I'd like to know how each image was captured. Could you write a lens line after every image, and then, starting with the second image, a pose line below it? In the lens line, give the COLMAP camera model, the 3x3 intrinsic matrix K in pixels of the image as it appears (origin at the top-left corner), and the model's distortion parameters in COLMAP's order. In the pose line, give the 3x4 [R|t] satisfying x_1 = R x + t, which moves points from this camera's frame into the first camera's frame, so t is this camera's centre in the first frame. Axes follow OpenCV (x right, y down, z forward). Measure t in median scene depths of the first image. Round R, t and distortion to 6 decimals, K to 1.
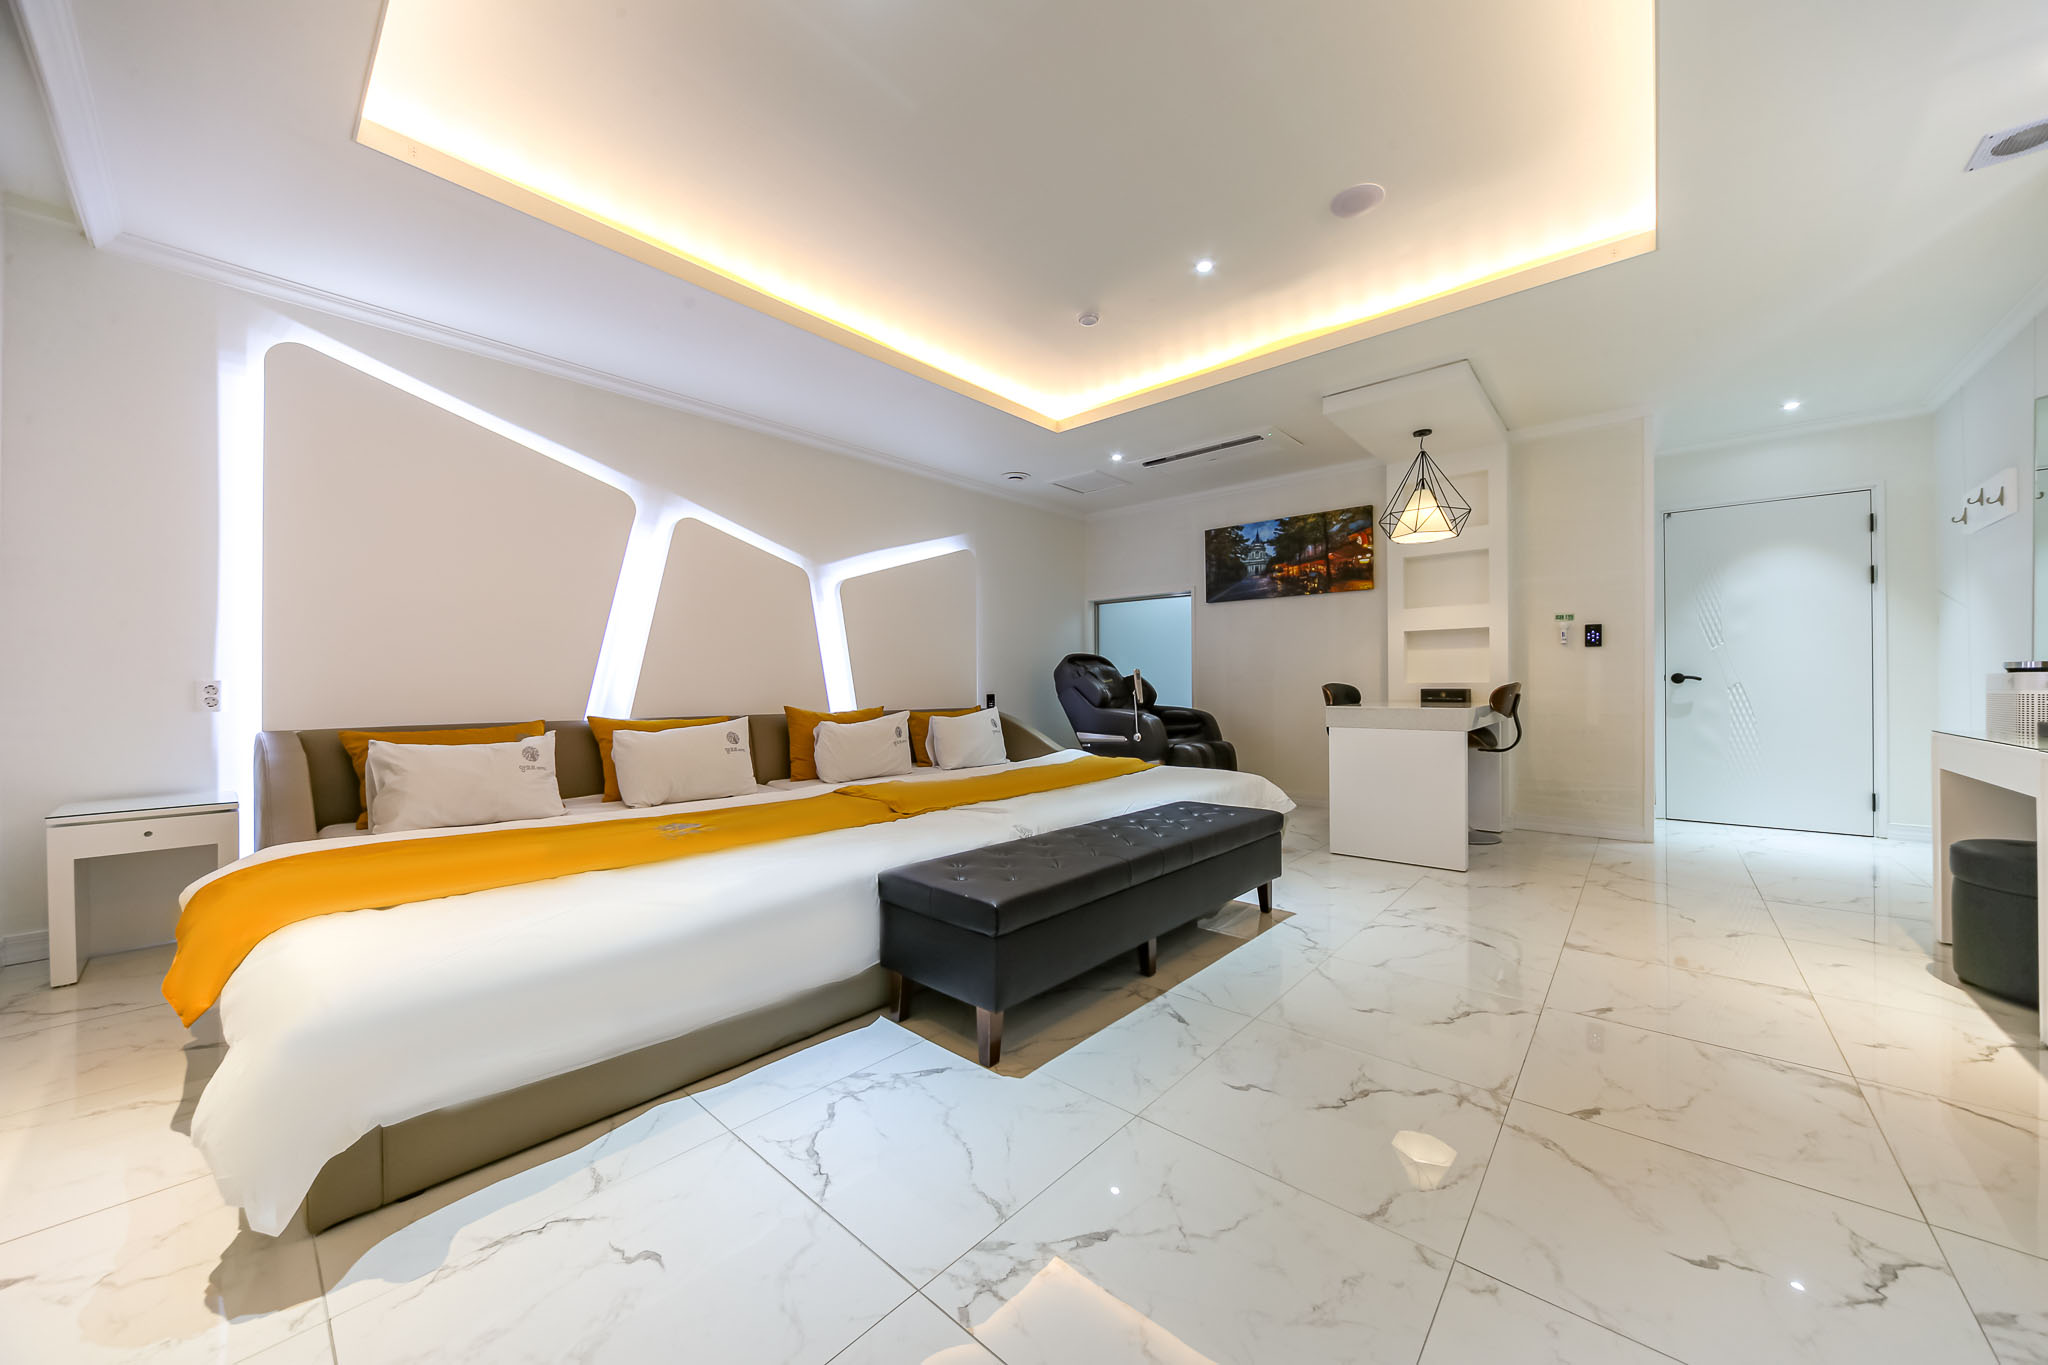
lens RADIAL K [[707.5, 0, 1044.9], [0, 707.5, 684.3], [0, 0, 1]] dist [-0.011904, 0.000281]
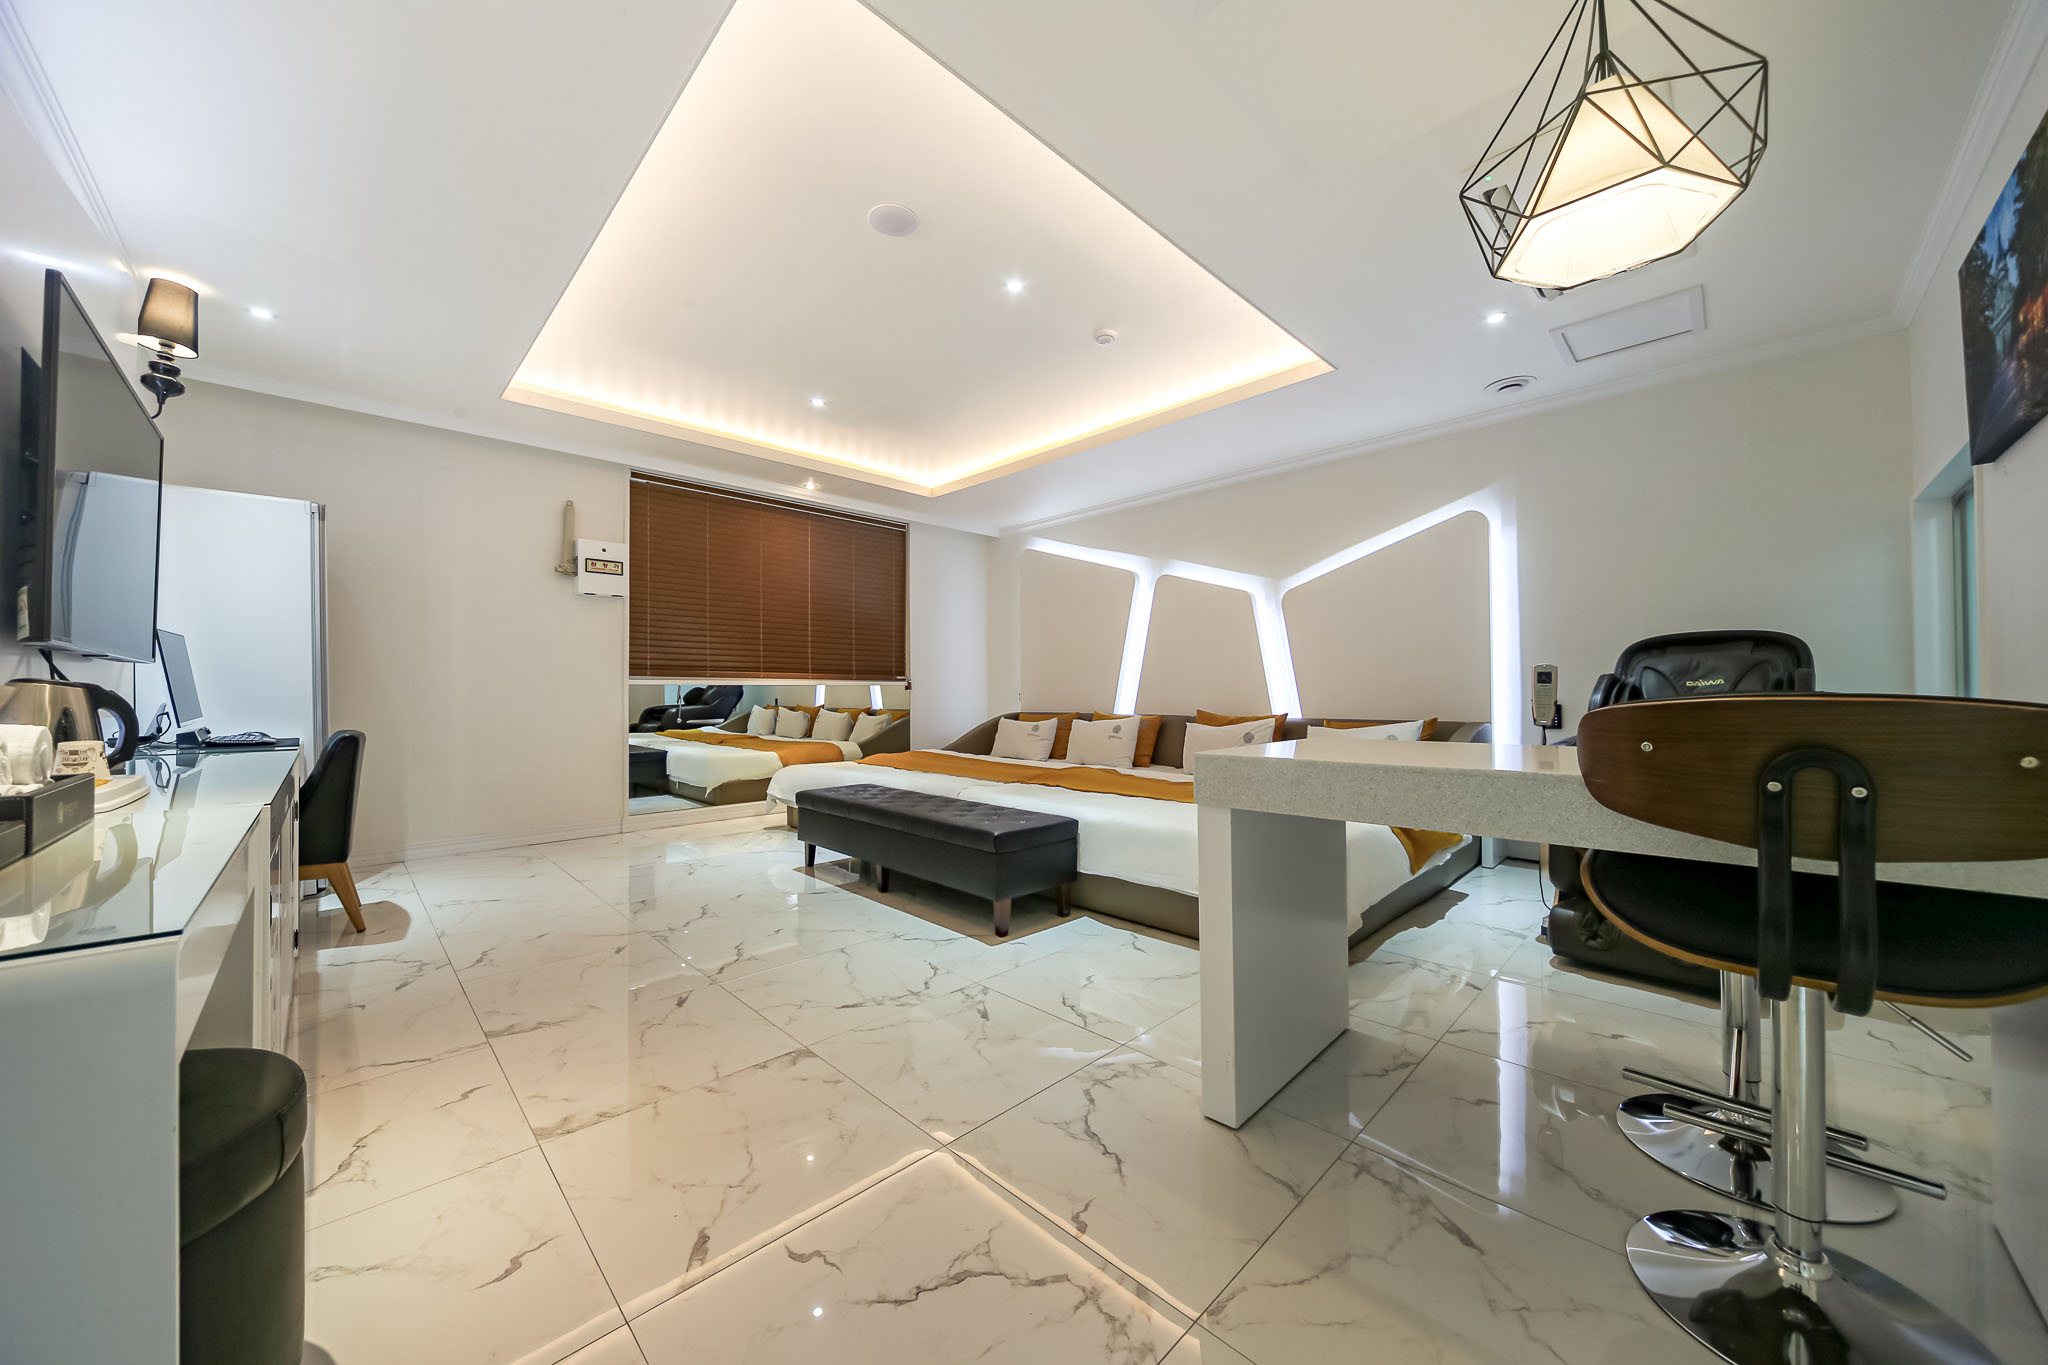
lens RADIAL K [[707.5, 0, 1021.9], [0, 707.5, 687.1], [0, 0, 1]] dist [-0.011904, 0.000281]
pose [[-0.074164, -0.003678, -0.997239, 1.365255], [0.009617, 0.999944, -0.004403, -0.009898], [0.997200, -0.009917, -0.074125, 1.190583]]
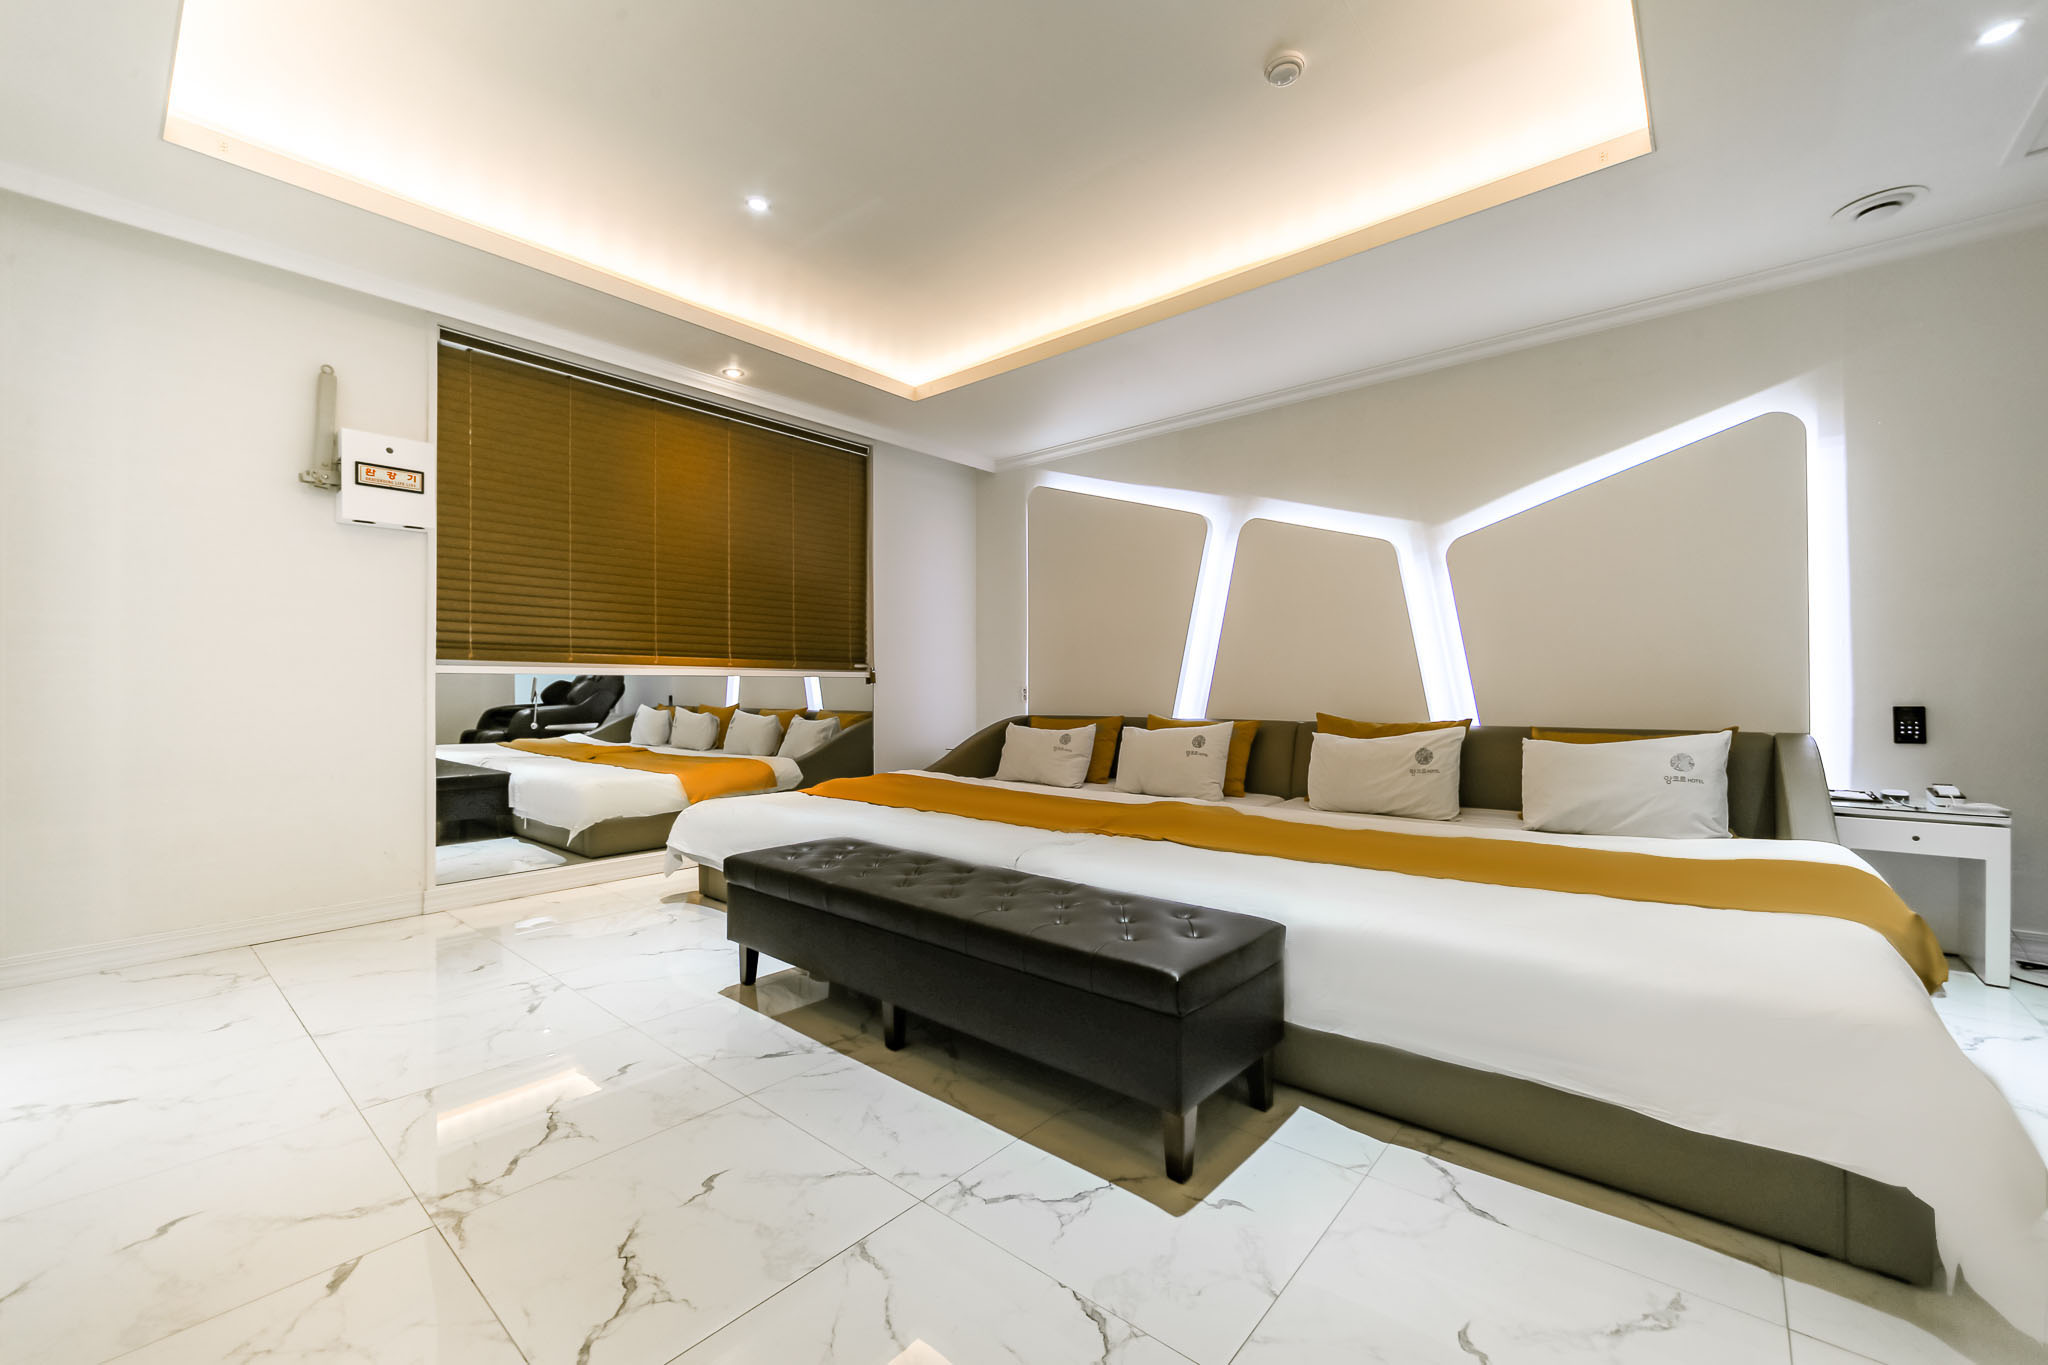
lens RADIAL K [[810.1, 0, 1021.1], [0, 810.1, 686.6], [0, 0, 1]] dist [-0.006604, 0.000400]
pose [[0.007718, 0.001057, -0.999970, 0.919449], [0.007367, 0.999972, 0.001113, -0.007059], [0.999943, -0.007376, 0.007710, 0.966494]]
